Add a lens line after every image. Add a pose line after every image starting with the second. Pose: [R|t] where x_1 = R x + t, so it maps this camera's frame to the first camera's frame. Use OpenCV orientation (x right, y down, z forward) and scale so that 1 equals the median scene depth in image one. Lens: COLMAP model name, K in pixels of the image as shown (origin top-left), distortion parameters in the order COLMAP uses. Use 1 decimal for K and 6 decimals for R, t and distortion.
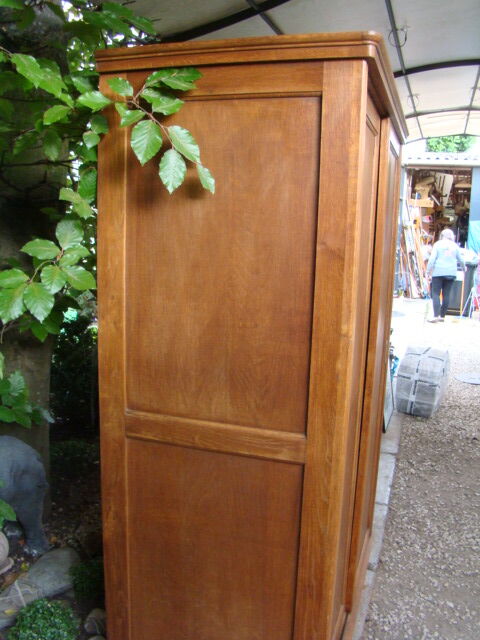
lens RADIAL K [[594.3, 0, 242.2], [0, 594.3, 320.2], [0, 0, 1]] dist [-0.123306, 0.000000]
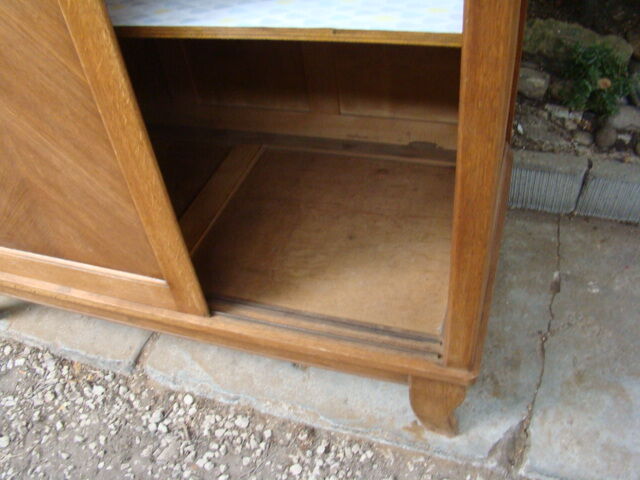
lens RADIAL K [[594.3, 0, 318.4], [0, 594.3, 242.5], [0, 0, 1]] dist [-0.123306, 0.000000]
pose [[-0.012382, 0.659244, -0.751827, 0.861641], [-0.051477, 0.750468, 0.658900, 0.146154], [0.998597, 0.046860, 0.024643, 1.751638]]
